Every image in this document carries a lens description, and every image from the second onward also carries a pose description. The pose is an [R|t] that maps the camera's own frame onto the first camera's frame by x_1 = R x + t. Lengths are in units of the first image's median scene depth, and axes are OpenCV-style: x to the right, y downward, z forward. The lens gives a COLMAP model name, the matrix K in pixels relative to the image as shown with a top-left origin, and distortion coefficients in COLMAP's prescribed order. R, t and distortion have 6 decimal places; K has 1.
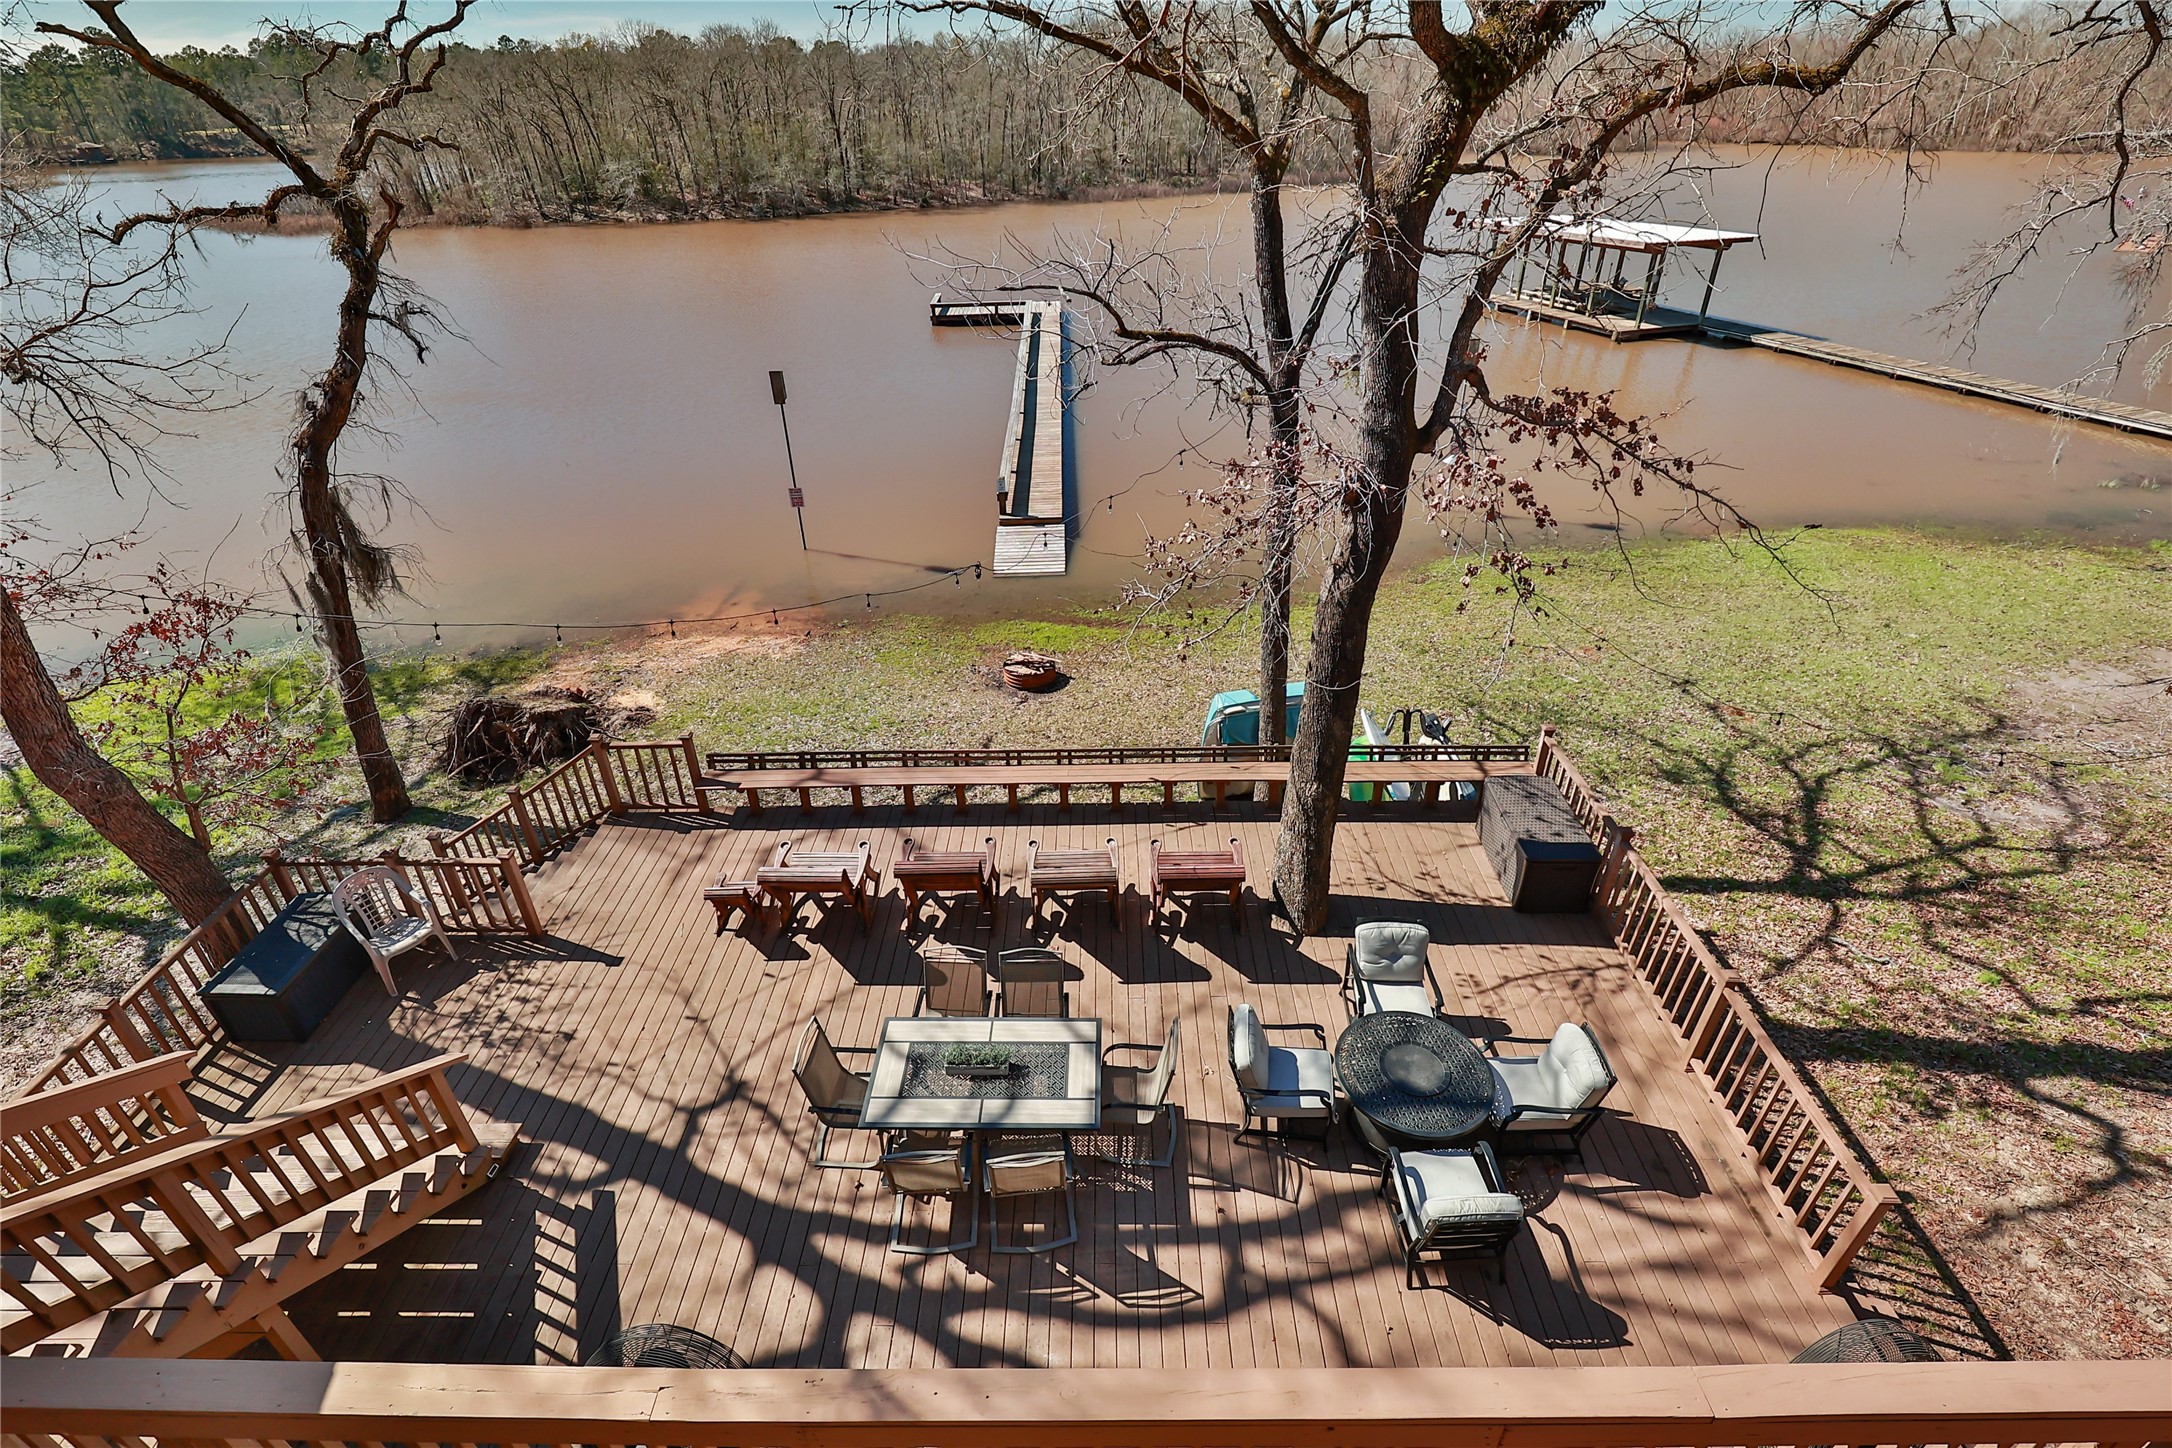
lens RADIAL K [[1007.7, 0, 1083.5], [0, 1007.7, 728.7], [0, 0, 1]] dist [-0.000823, -0.000688]
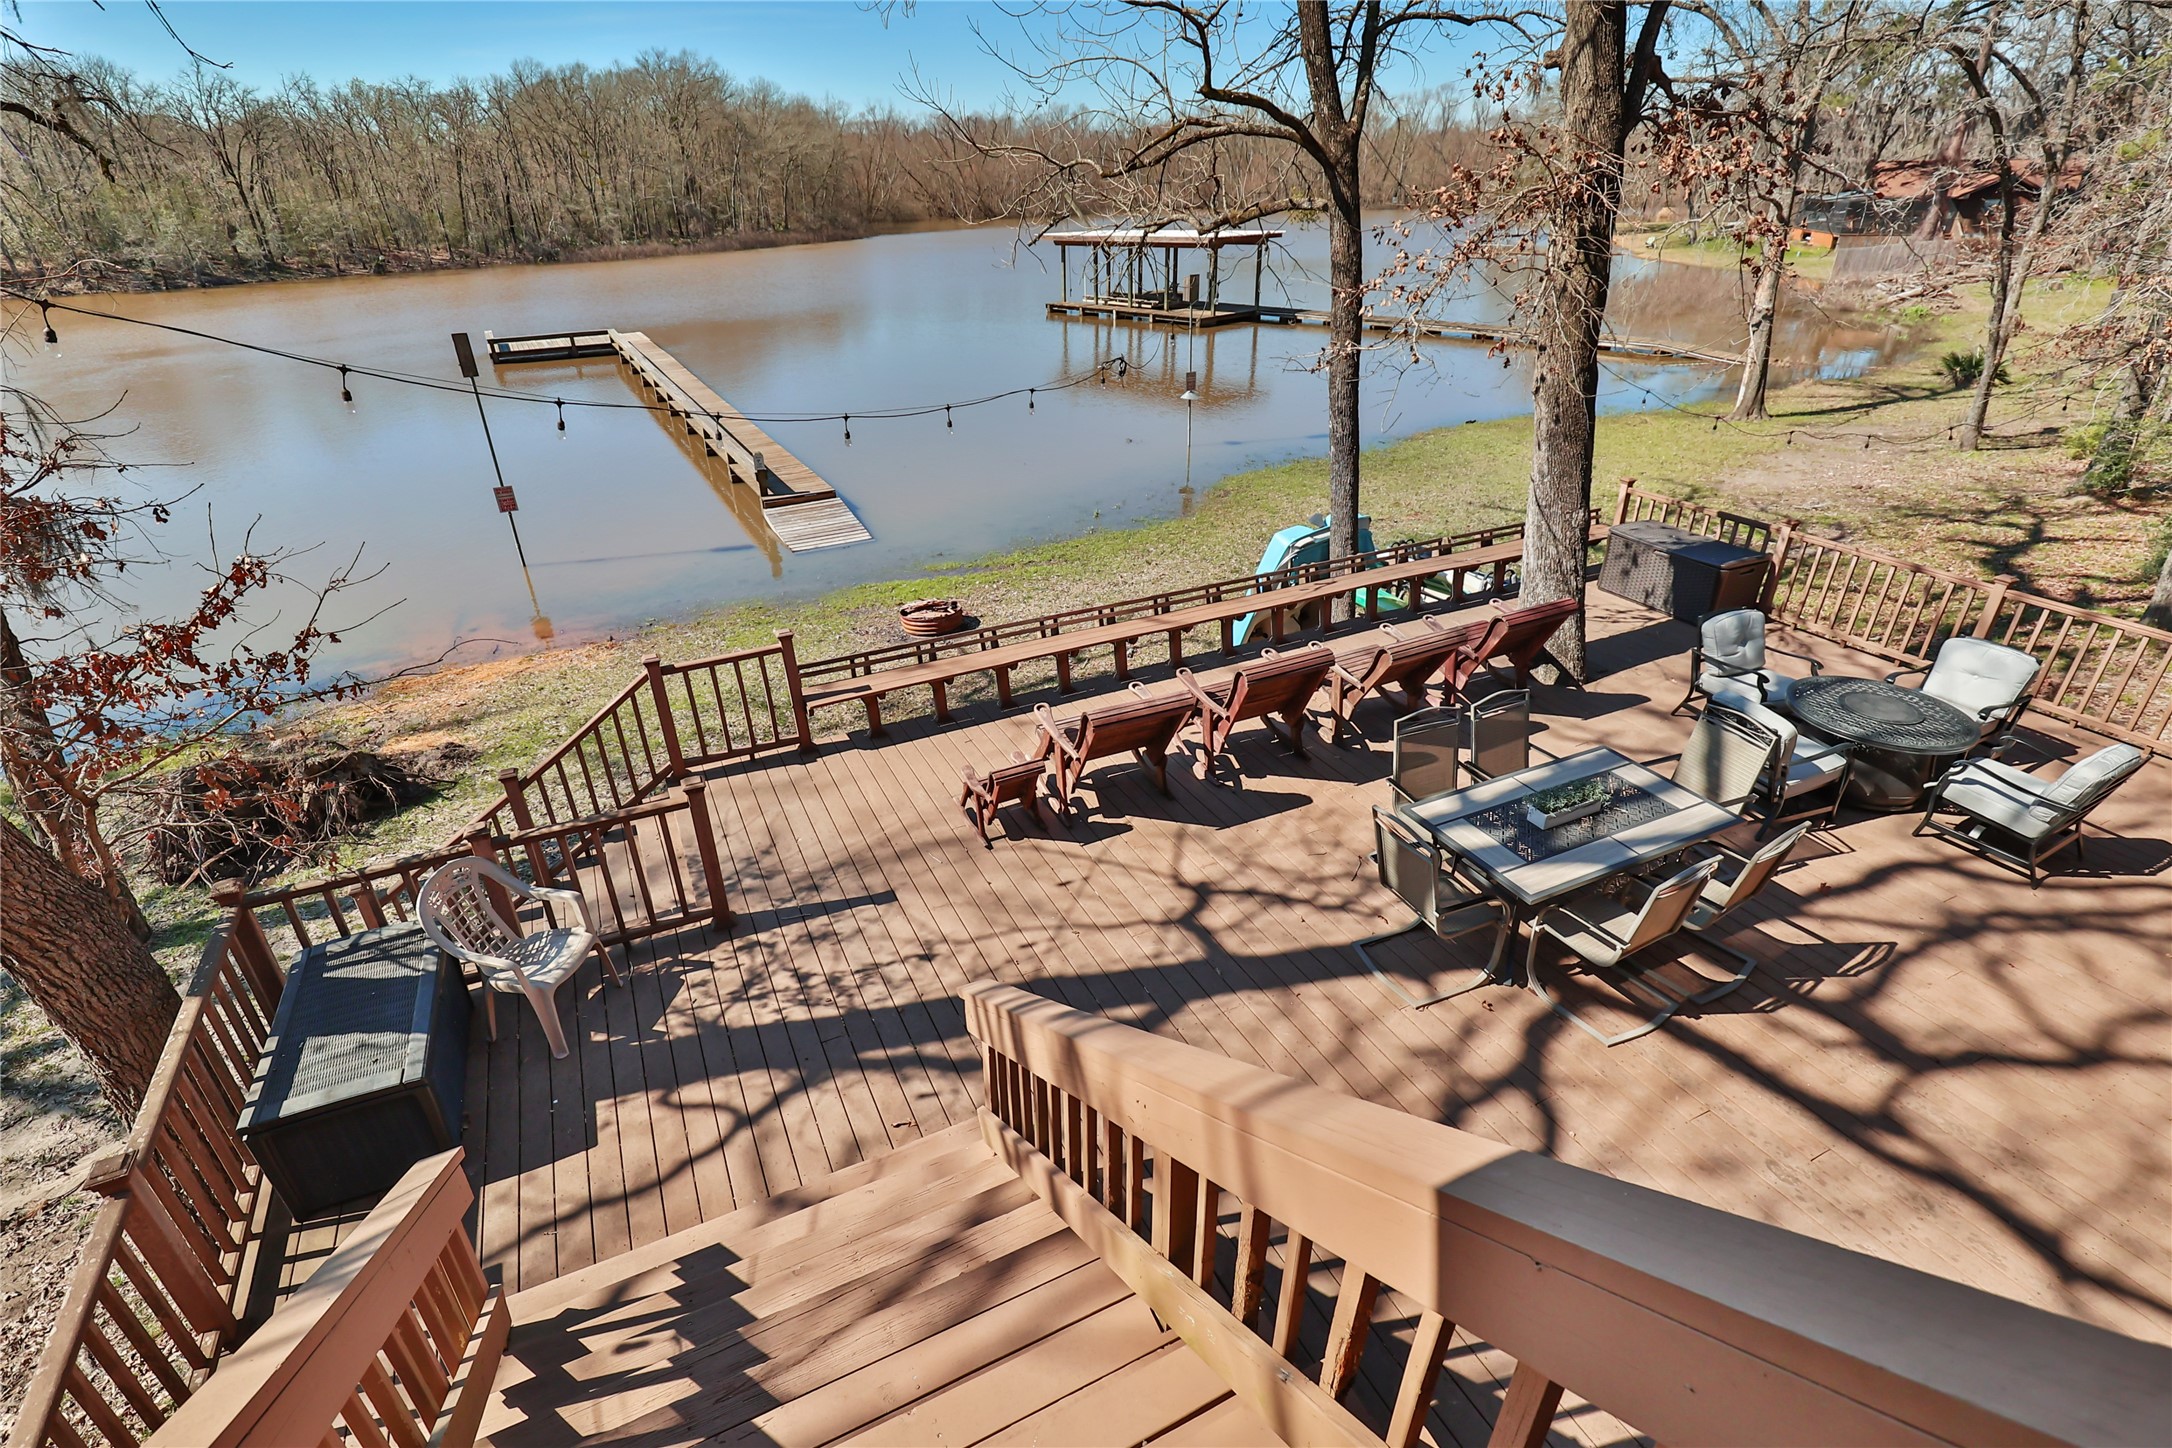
lens RADIAL K [[1019.3, 0, 1086.0], [0, 1019.3, 724.0], [0, 0, 1]] dist [-0.005567, -0.000692]
pose [[0.890047, -0.212193, 0.403474, -0.481717], [0.240871, 0.970329, -0.021041, 0.128058], [-0.387037, 0.115913, 0.914749, 0.254783]]
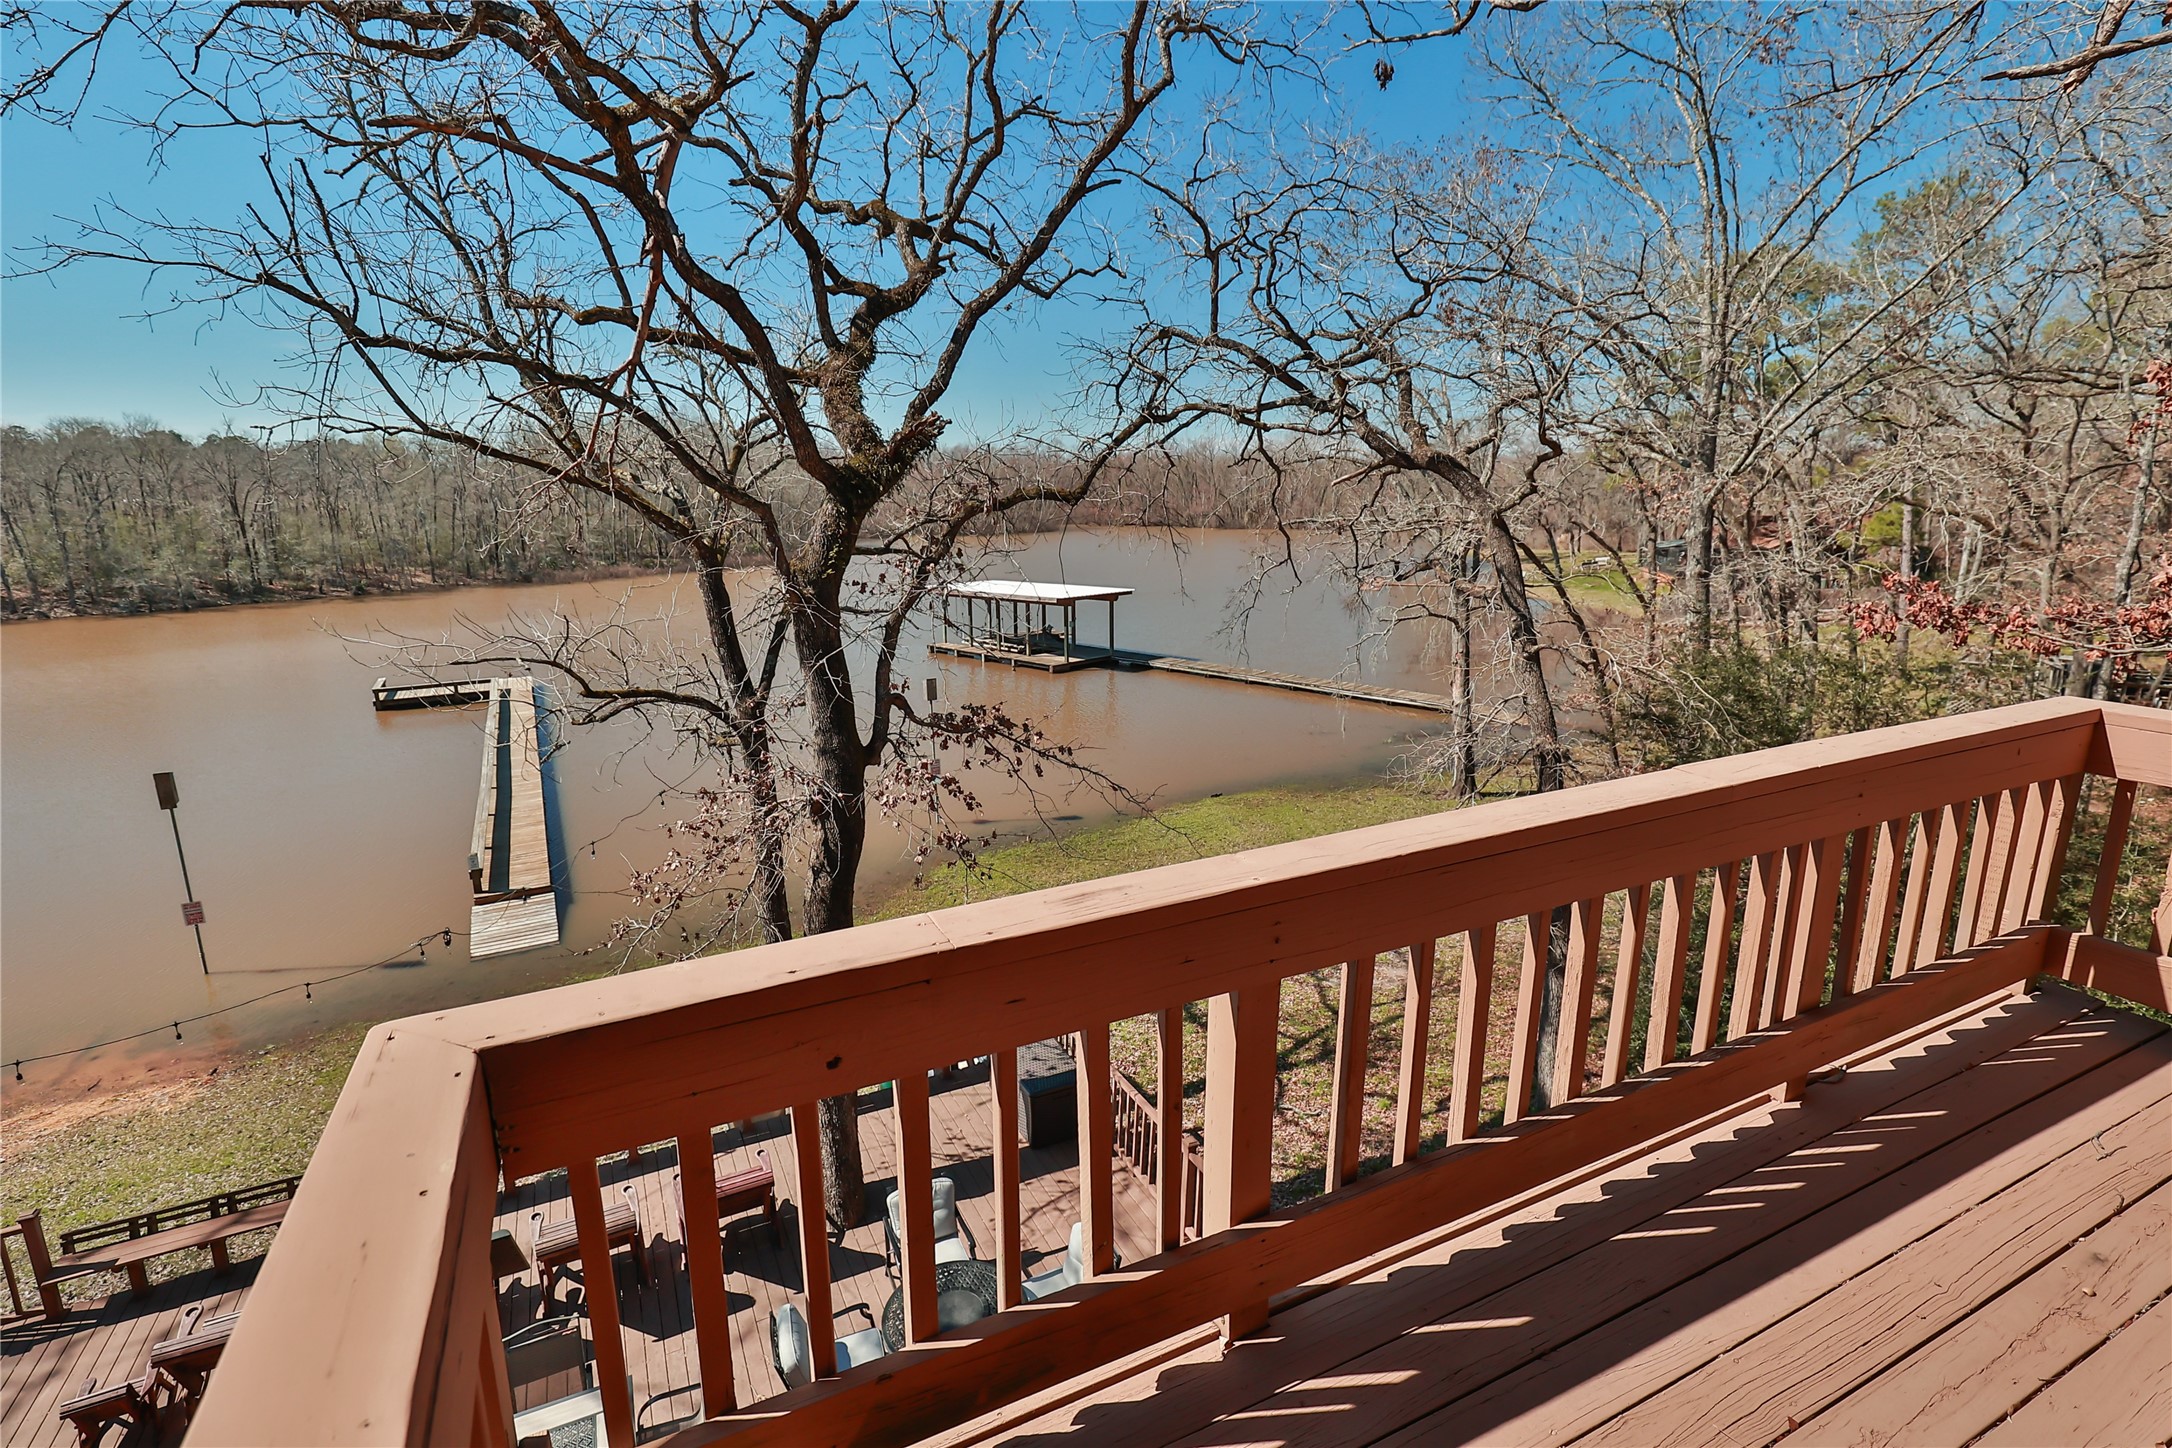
lens RADIAL K [[1022.0, 0, 1070.1], [0, 1022.0, 731.7], [0, 0, 1]] dist [-0.001674, -0.000489]
pose [[0.893363, -0.096567, 0.438837, 0.015616], [0.233597, 0.934096, -0.269996, 0.055869], [-0.383843, 0.343715, 0.857044, -0.110165]]
